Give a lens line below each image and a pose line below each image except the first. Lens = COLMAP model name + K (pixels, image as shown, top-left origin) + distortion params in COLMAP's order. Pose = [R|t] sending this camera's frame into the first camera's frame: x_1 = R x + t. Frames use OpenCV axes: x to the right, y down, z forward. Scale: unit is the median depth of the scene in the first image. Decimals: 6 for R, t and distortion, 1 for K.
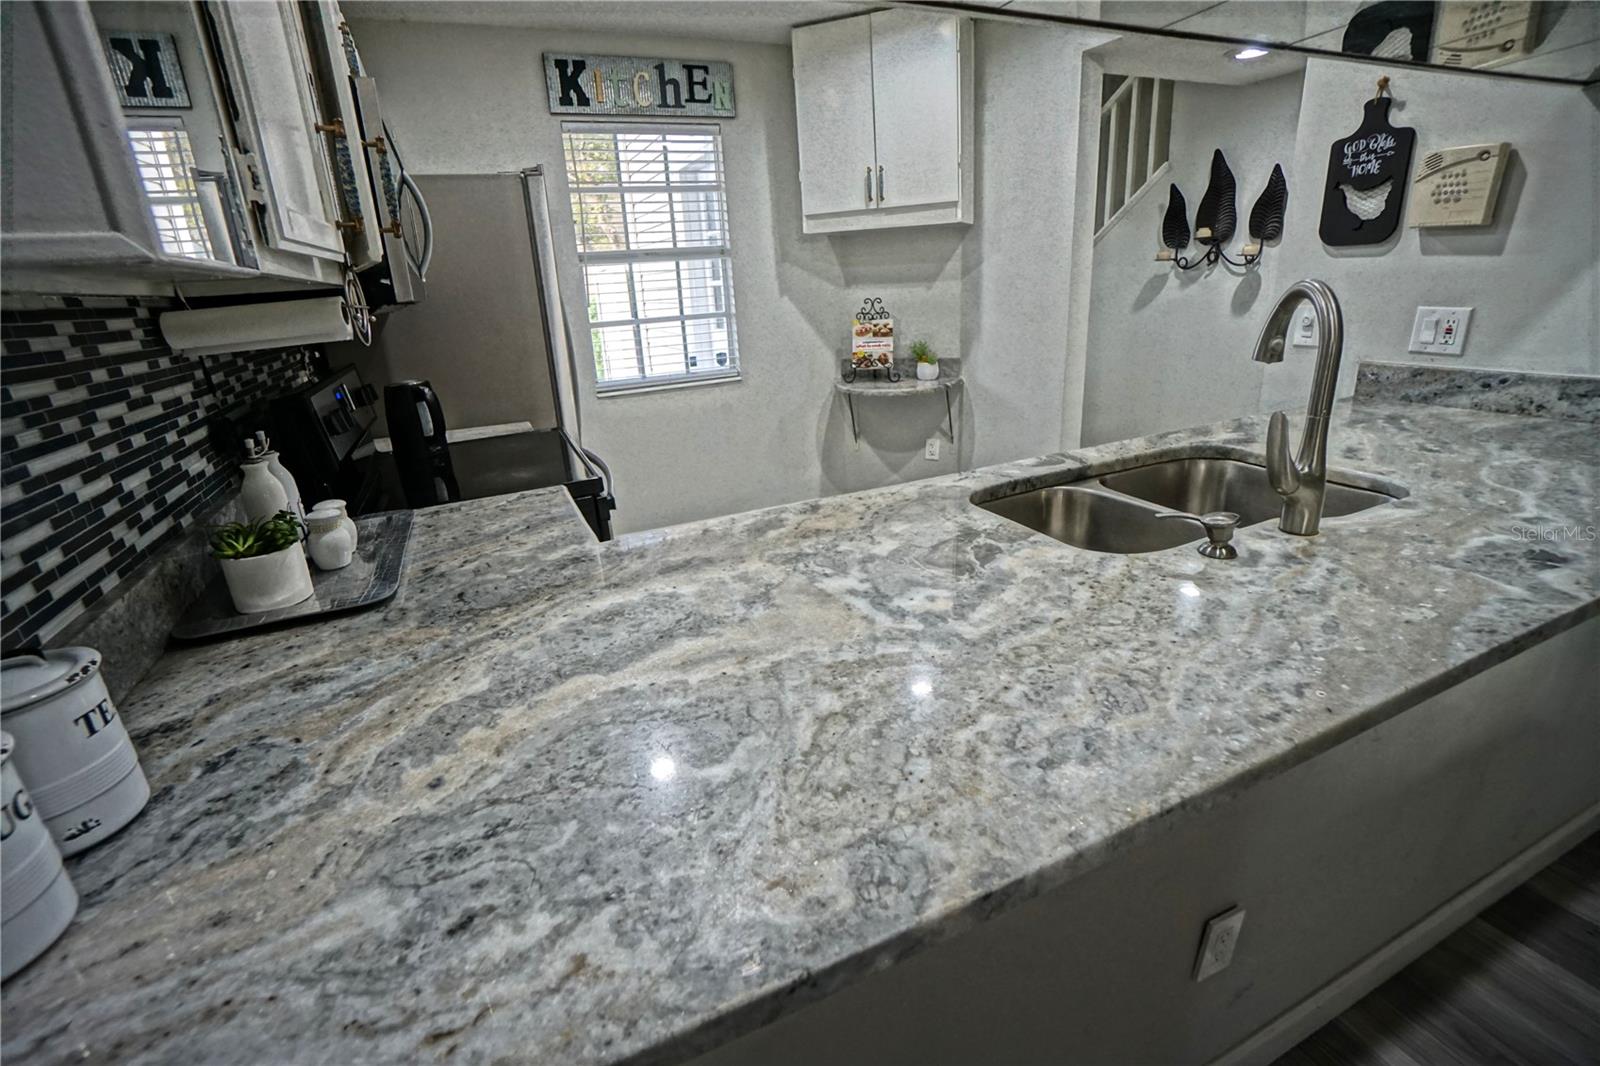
lens RADIAL K [[719.5, 0, 789.8], [0, 719.5, 521.7], [0, 0, 1]] dist [-0.062669, 0.024636]
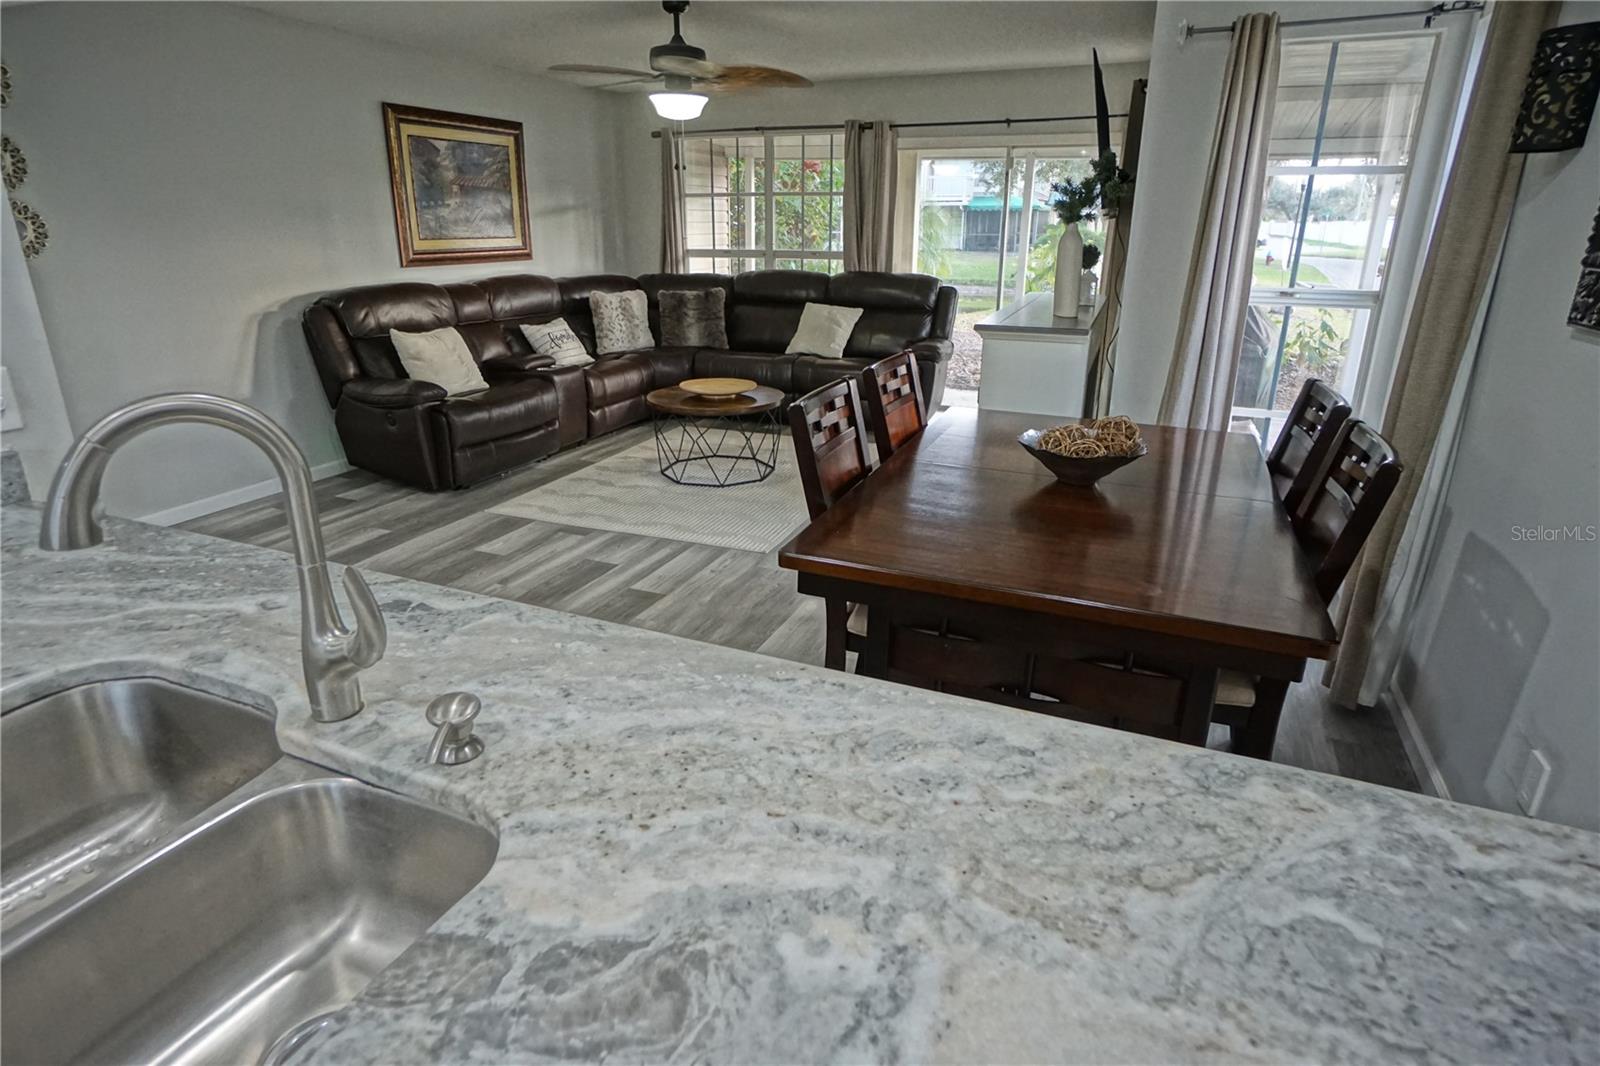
lens RADIAL K [[876.3, 0, 781.6], [0, 876.3, 522.6], [0, 0, 1]] dist [-0.032084, 0.021582]
pose [[-0.676970, -0.190364, 0.710967, -0.160011], [0.270349, 0.834133, 0.480764, -0.385227], [-0.684561, 0.517671, -0.513218, 0.876121]]
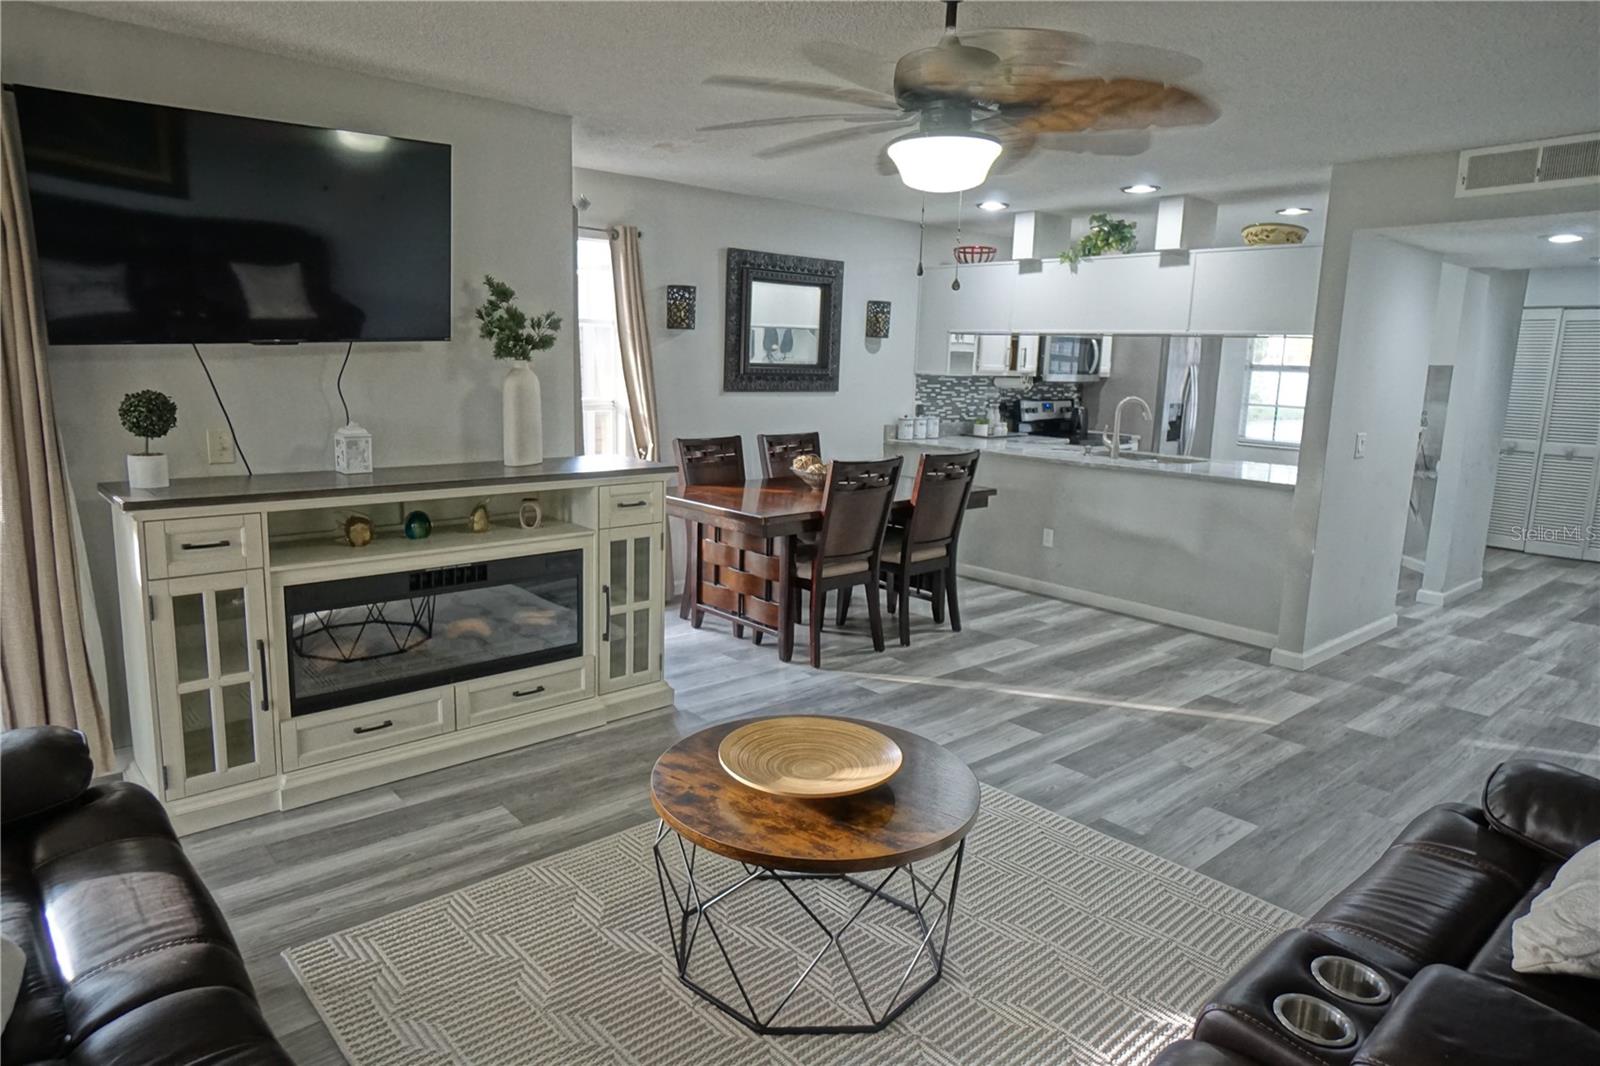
lens RADIAL K [[959.0, 0, 800.0], [0, 959.0, 533.0], [0, 0, 1]] dist [-0.002570, 0.027863]
pose [[0.299026, 0.240504, -0.923440, 4.344070], [-0.349906, 0.927947, 0.128372, 0.267353], [0.887778, 0.284731, 0.361634, -1.953749]]
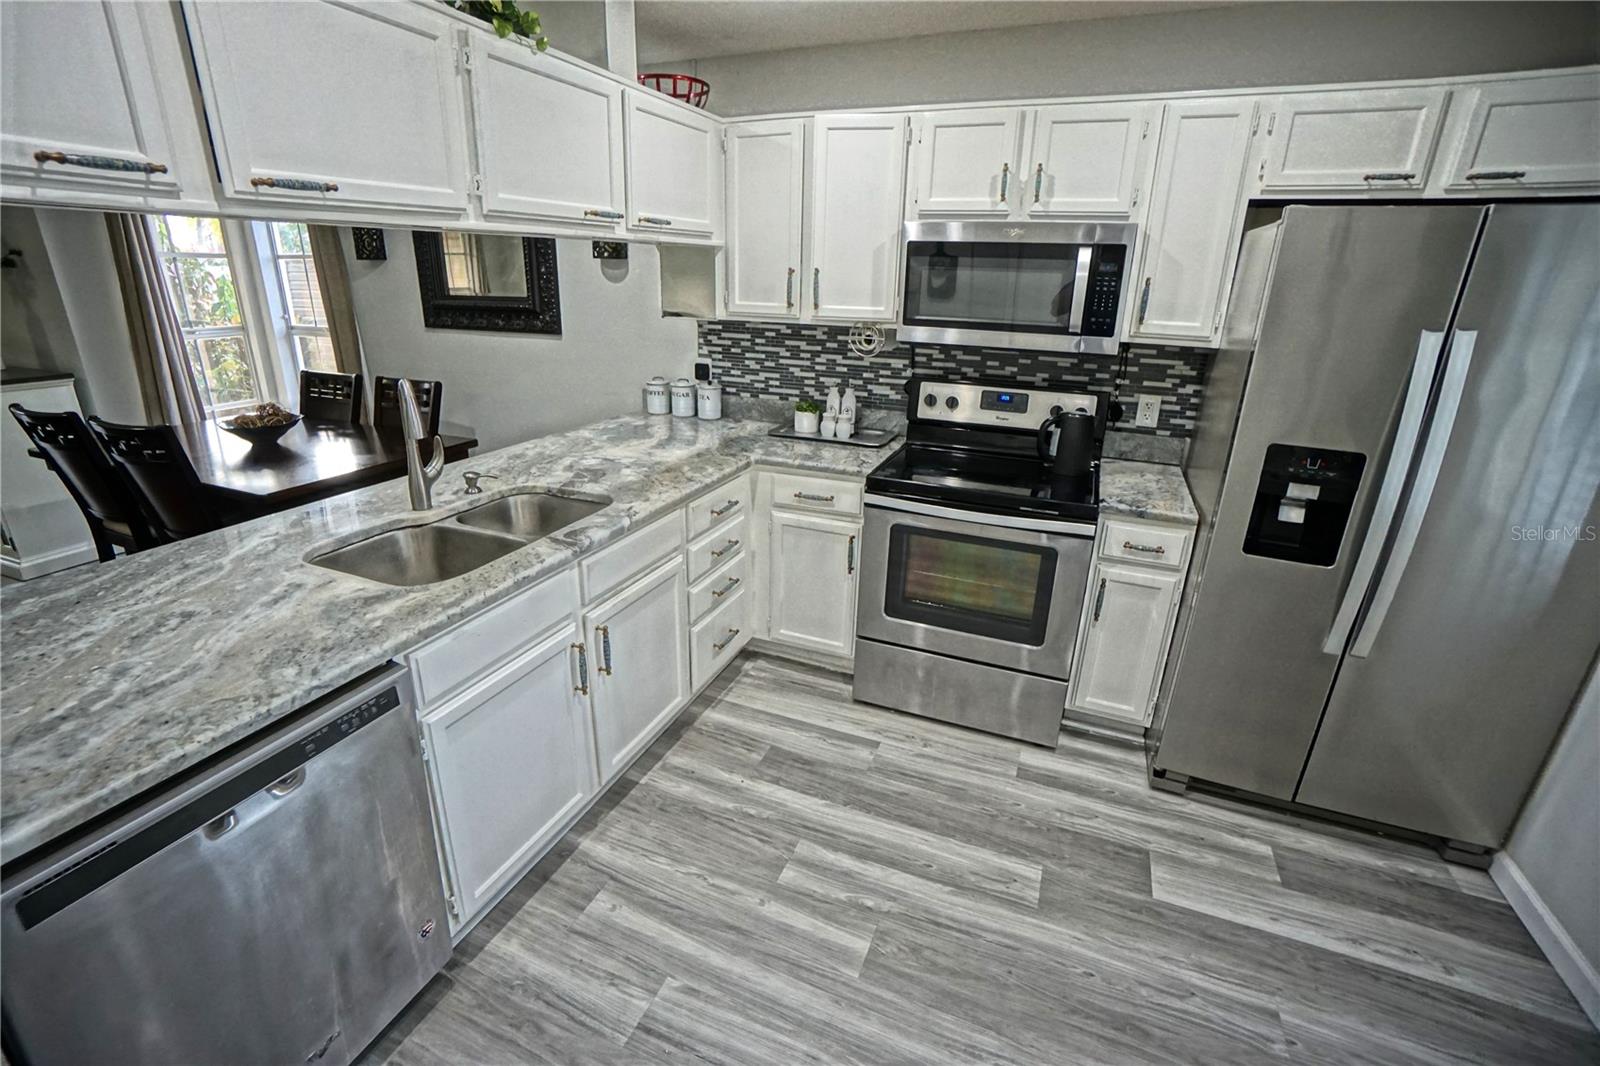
lens RADIAL K [[707.6, 0, 787.8], [0, 707.6, 515.3], [0, 0, 1]] dist [-0.064215, 0.024105]
pose [[-0.729825, 0.262603, -0.631185, 0.982359], [-0.199291, 0.801452, 0.563878, -0.978530], [0.653940, 0.537322, -0.532585, 2.157397]]
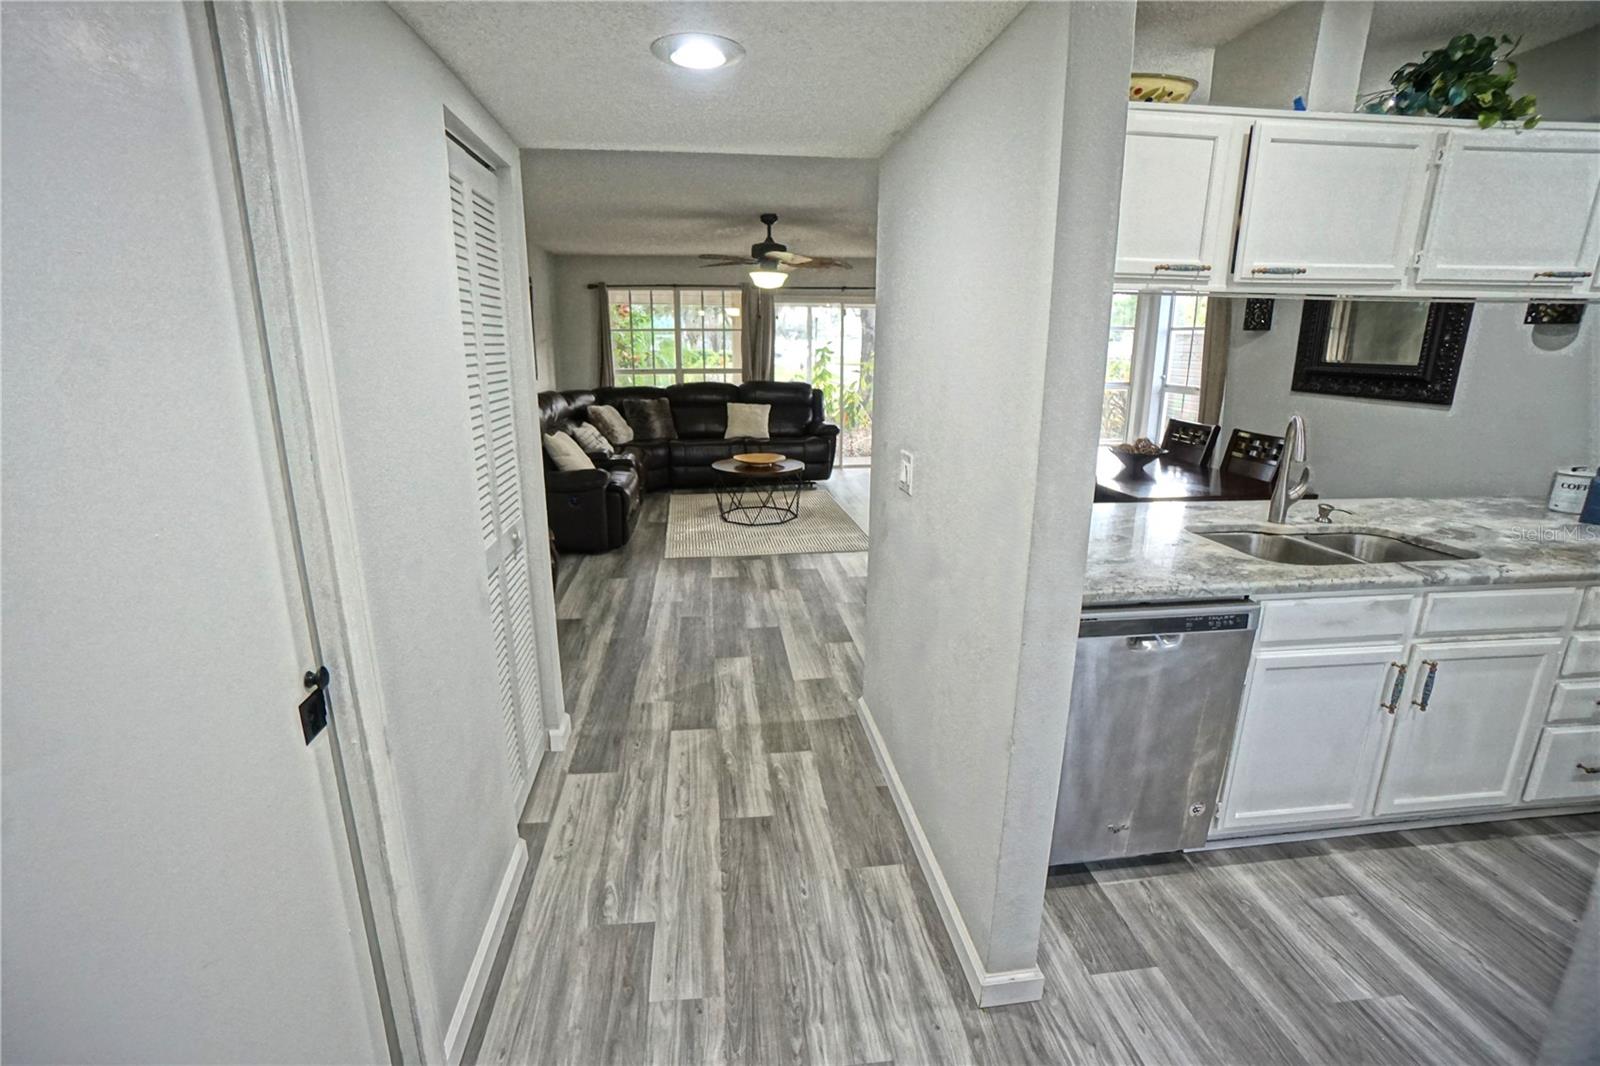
lens RADIAL K [[707.6, 0, 787.8], [0, 707.6, 515.3], [0, 0, 1]] dist [-0.064215, 0.024105]
pose [[-0.953405, -0.018952, 0.301099, 1.287761], [0.144270, 0.847877, 0.510186, -1.114433], [-0.264964, 0.529853, -0.805636, 2.630071]]
